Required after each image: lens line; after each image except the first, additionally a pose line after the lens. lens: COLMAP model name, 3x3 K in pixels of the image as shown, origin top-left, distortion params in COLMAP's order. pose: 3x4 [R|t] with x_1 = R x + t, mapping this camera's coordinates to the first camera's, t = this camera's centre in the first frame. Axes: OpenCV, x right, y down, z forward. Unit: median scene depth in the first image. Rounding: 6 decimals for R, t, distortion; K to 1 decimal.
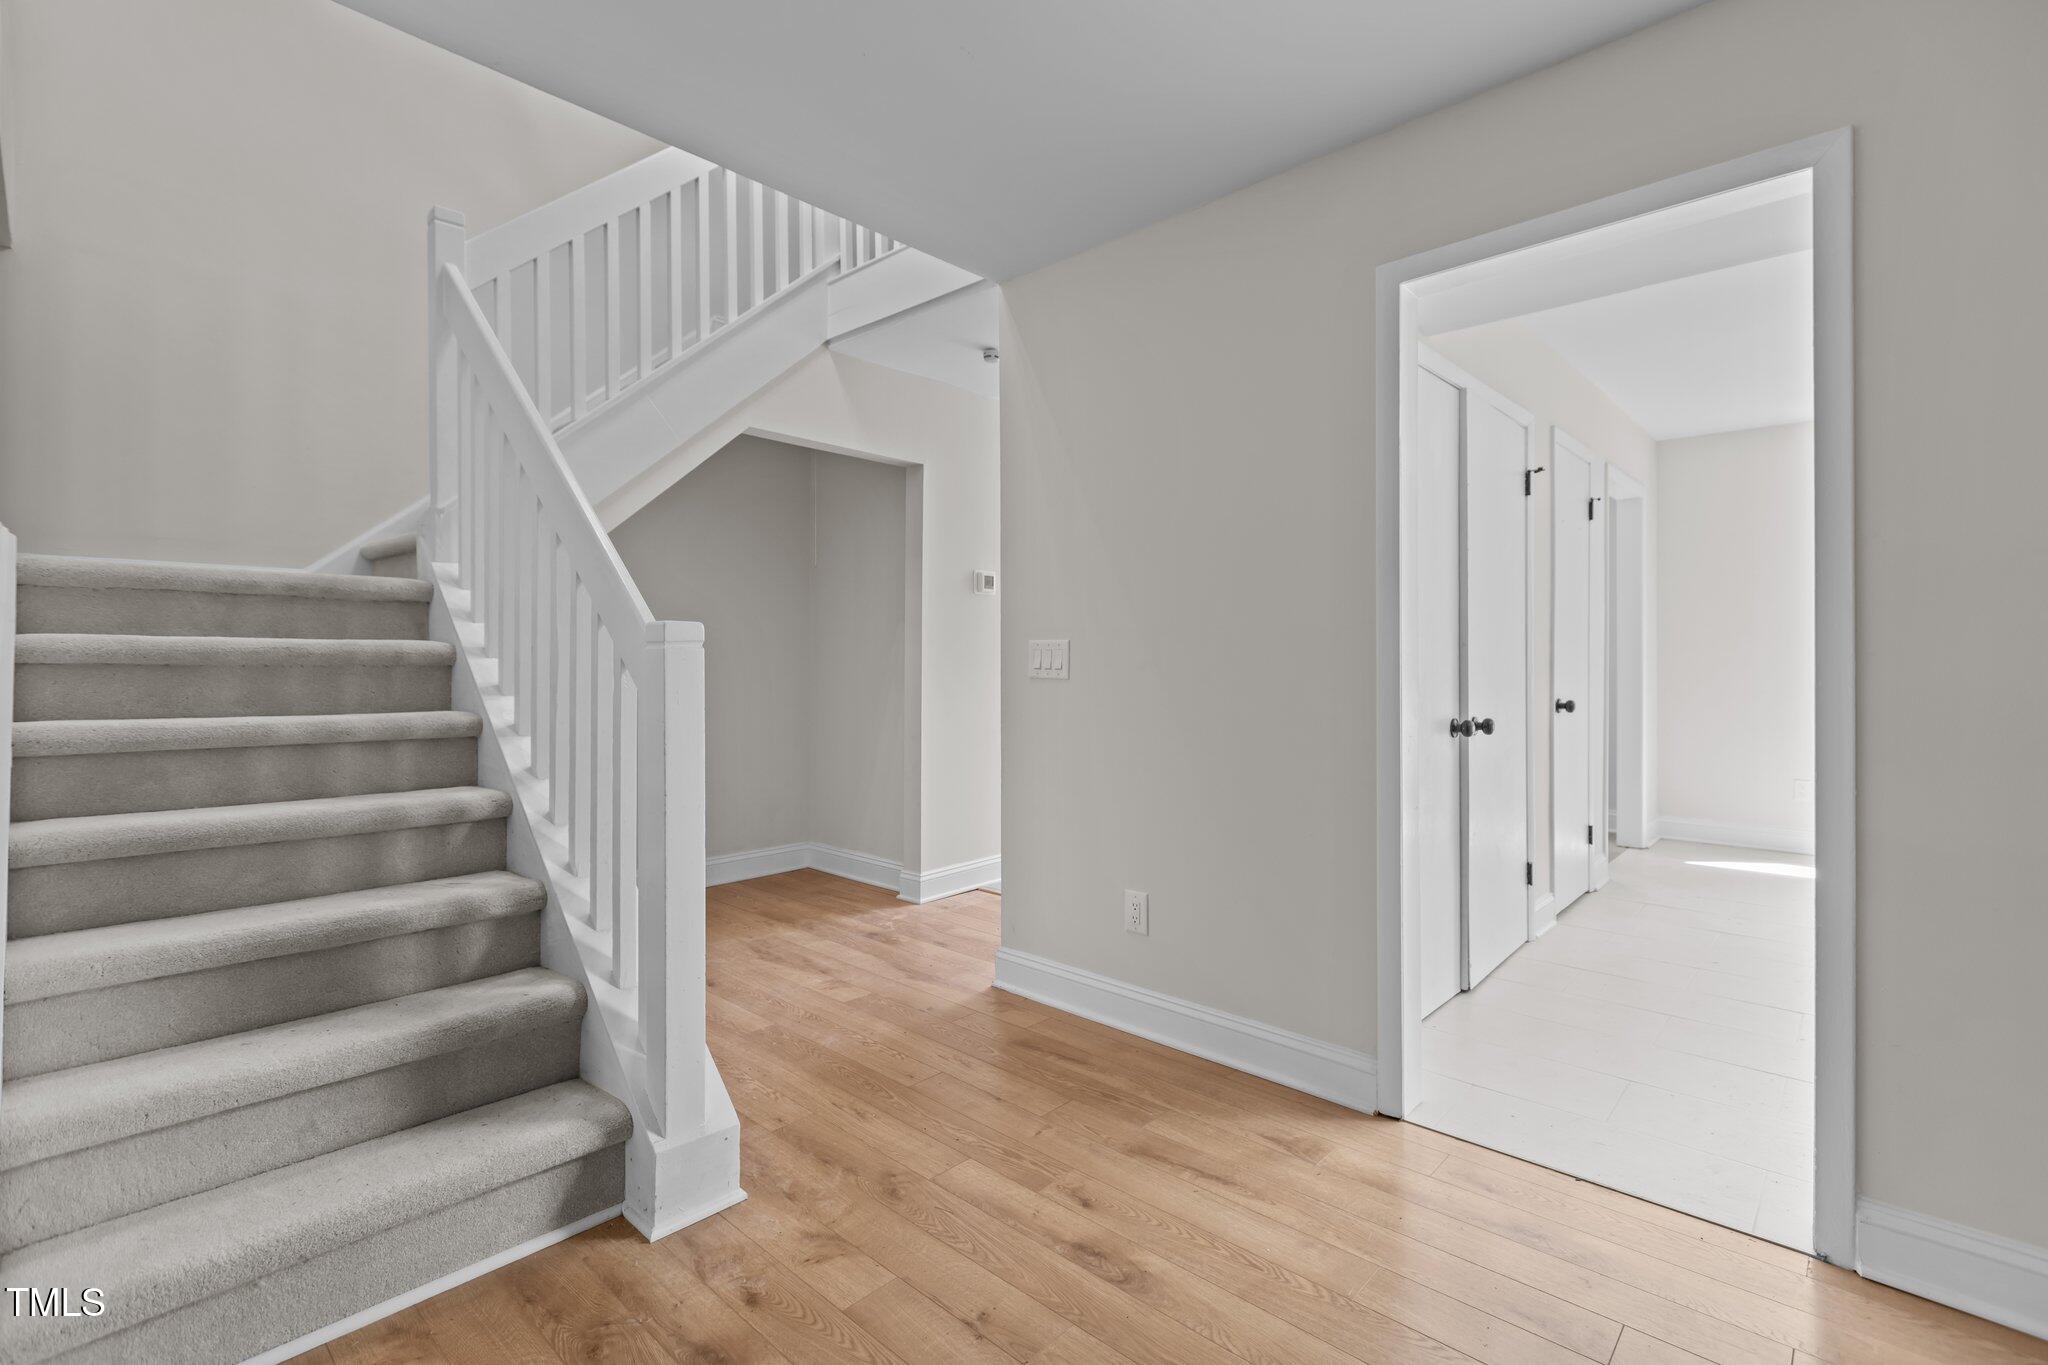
lens RADIAL K [[916.1, 0, 1033.0], [0, 916.1, 656.3], [0, 0, 1]] dist [0.002612, -0.000396]
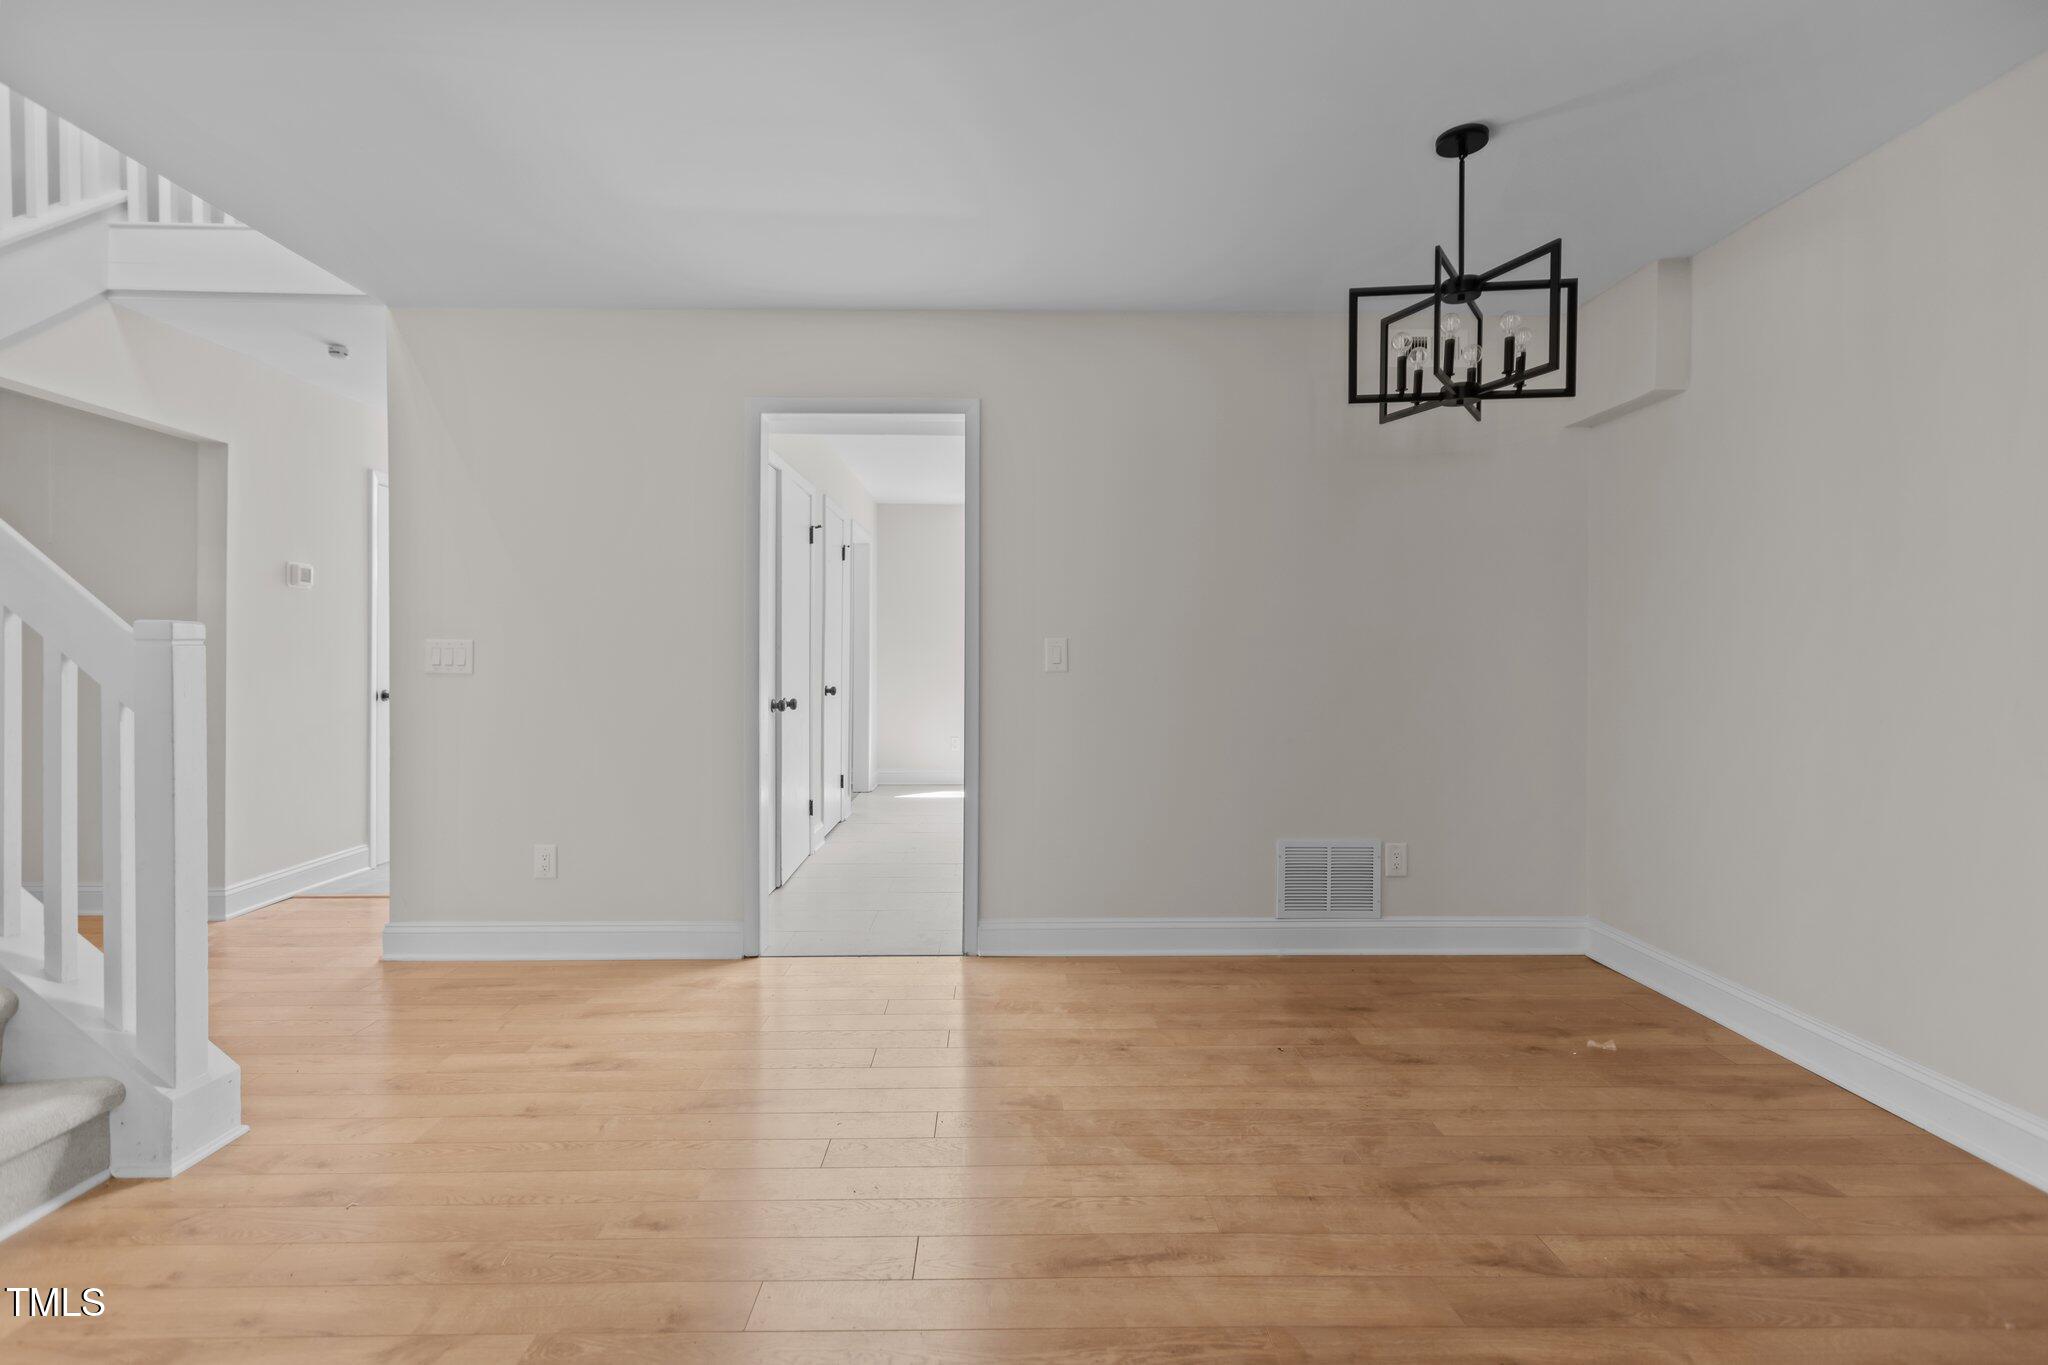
lens RADIAL K [[916.1, 0, 1001.8], [0, 916.1, 666.8], [0, 0, 1]] dist [0.002612, -0.000396]
pose [[0.730962, -0.002973, 0.682411, -0.282044], [-0.006533, 0.999914, 0.011354, -0.001917], [-0.682387, -0.012757, 0.730880, -0.321196]]
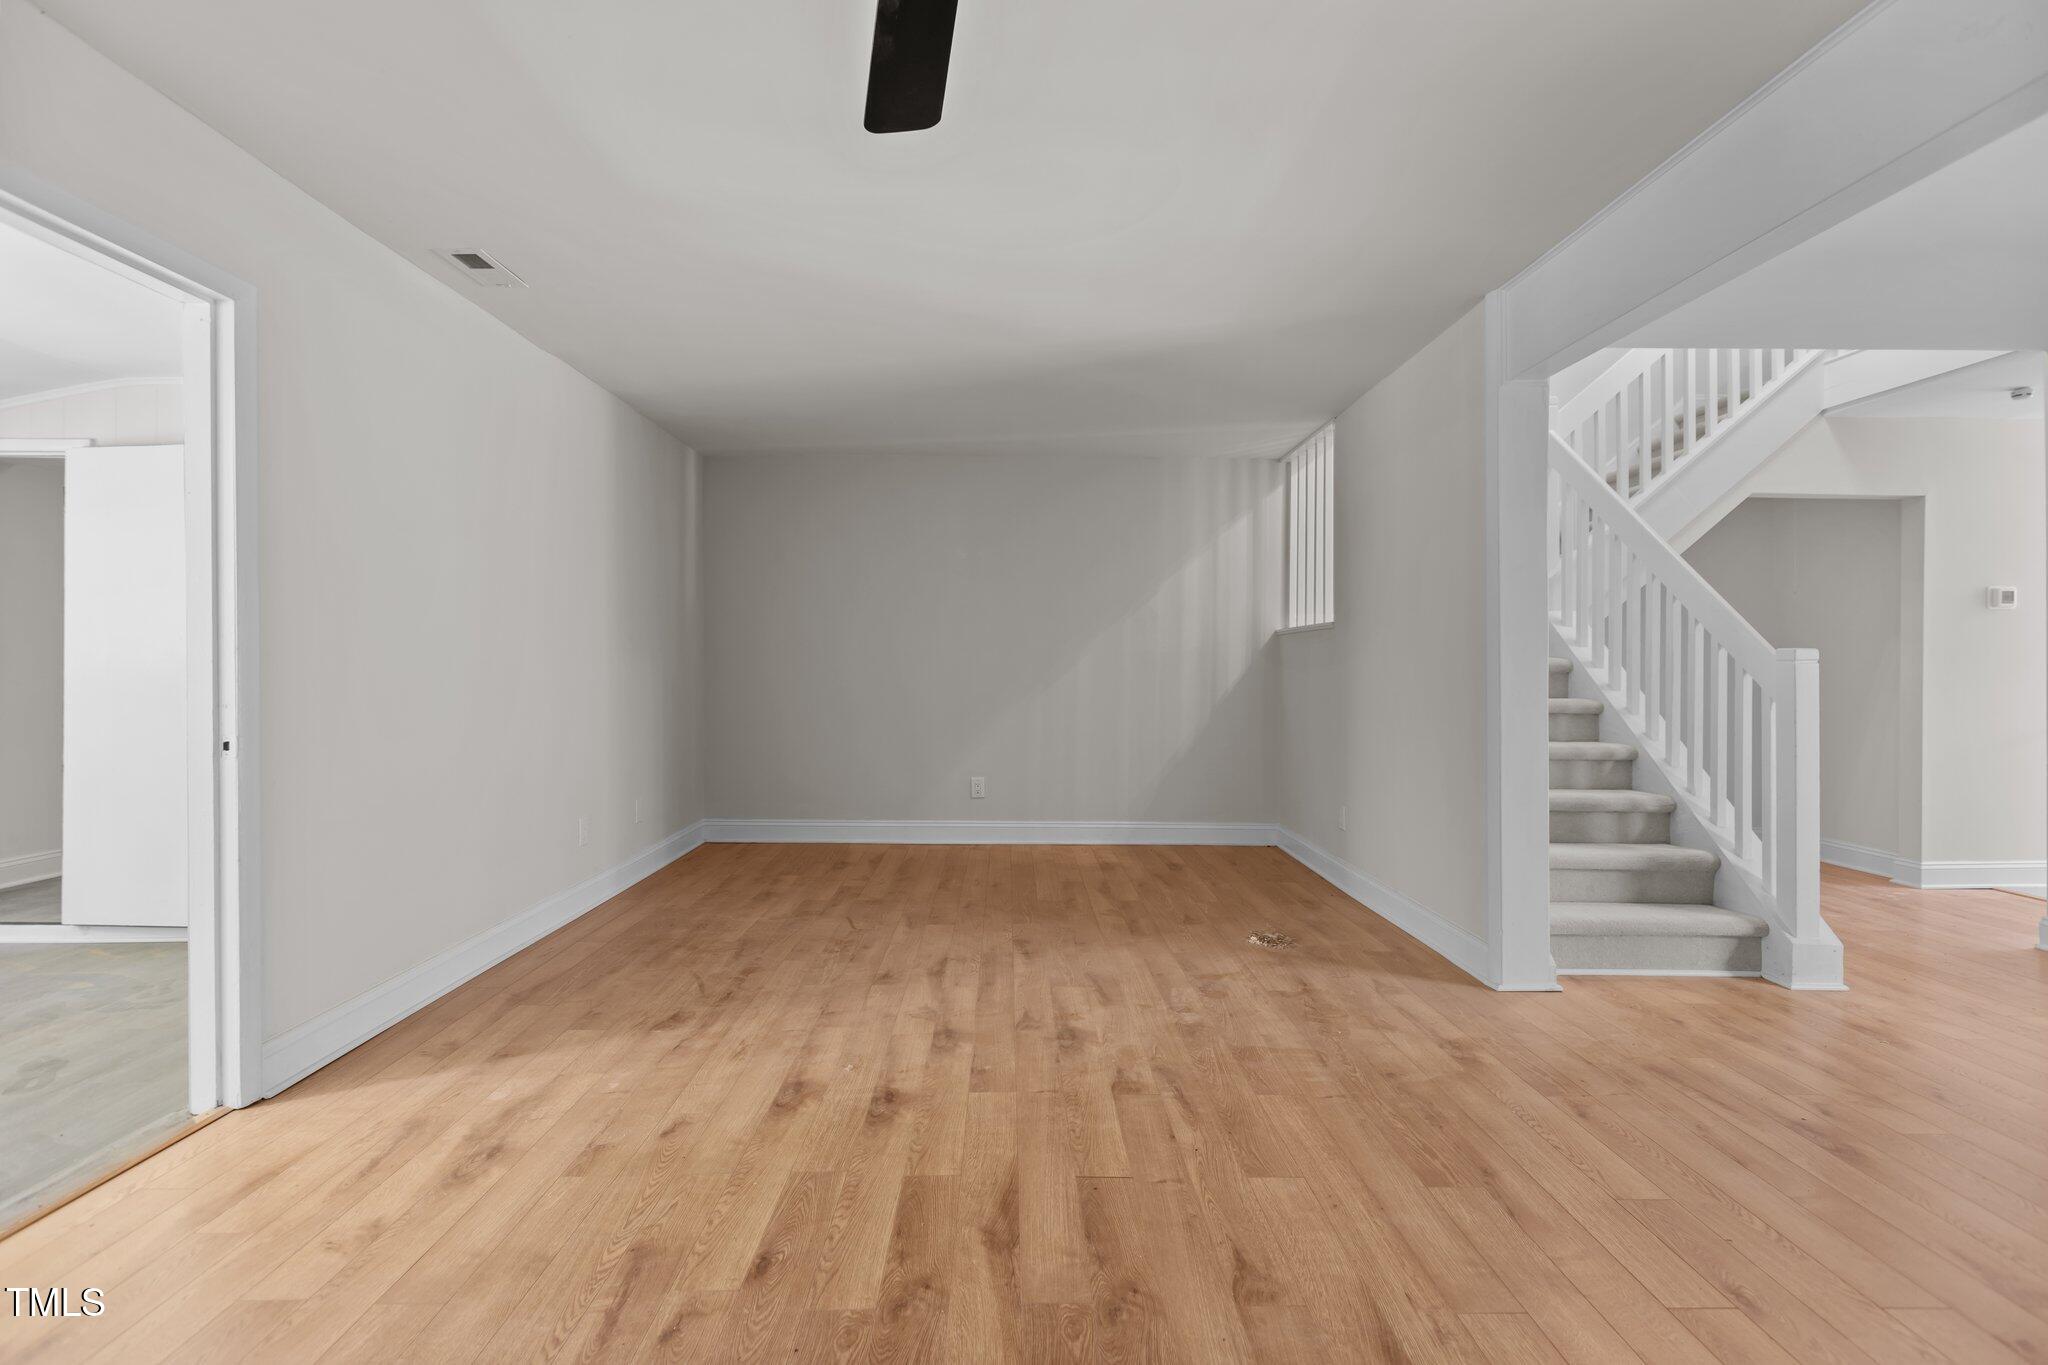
lens RADIAL K [[916.1, 0, 1020.2], [0, 916.1, 662.0], [0, 0, 1]] dist [0.002612, -0.000396]
pose [[0.680820, 0.000596, -0.732450, -0.079271], [-0.002467, 0.999996, -0.001480, -0.004405], [0.732446, 0.002815, 0.680819, -0.881024]]
